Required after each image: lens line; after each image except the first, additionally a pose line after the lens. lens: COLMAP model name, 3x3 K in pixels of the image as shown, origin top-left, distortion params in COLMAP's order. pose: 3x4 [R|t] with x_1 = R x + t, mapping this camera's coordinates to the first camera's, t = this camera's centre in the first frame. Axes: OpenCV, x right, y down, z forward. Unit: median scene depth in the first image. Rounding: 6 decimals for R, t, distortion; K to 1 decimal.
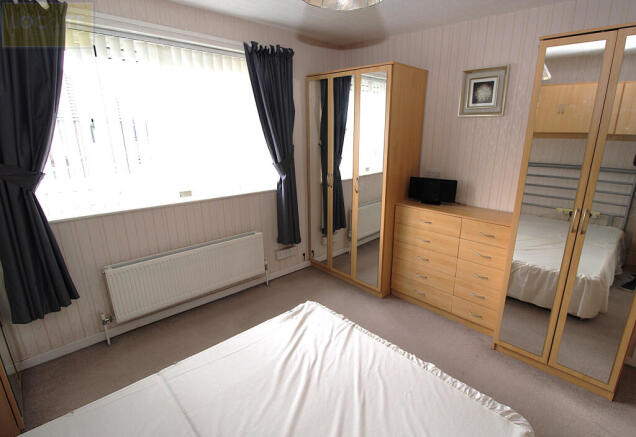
lens RADIAL K [[322.3, 0, 319.4], [0, 322.3, 227.4], [0, 0, 1]] dist [-0.001195, -0.000159]
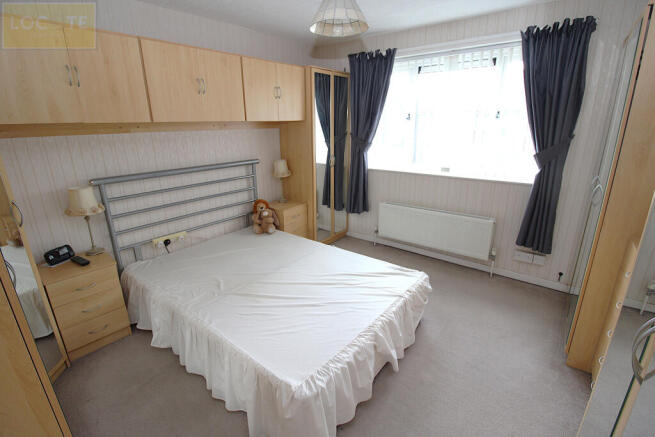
lens RADIAL K [[301.6, 0, 330.1], [0, 301.6, 214.6], [0, 0, 1]] dist [0.002997, -0.012119]
pose [[0.133497, 0.283822, -0.949538, 0.693662], [-0.271522, 0.931929, 0.240385, -0.098401], [0.953129, 0.225730, 0.201474, 0.354916]]
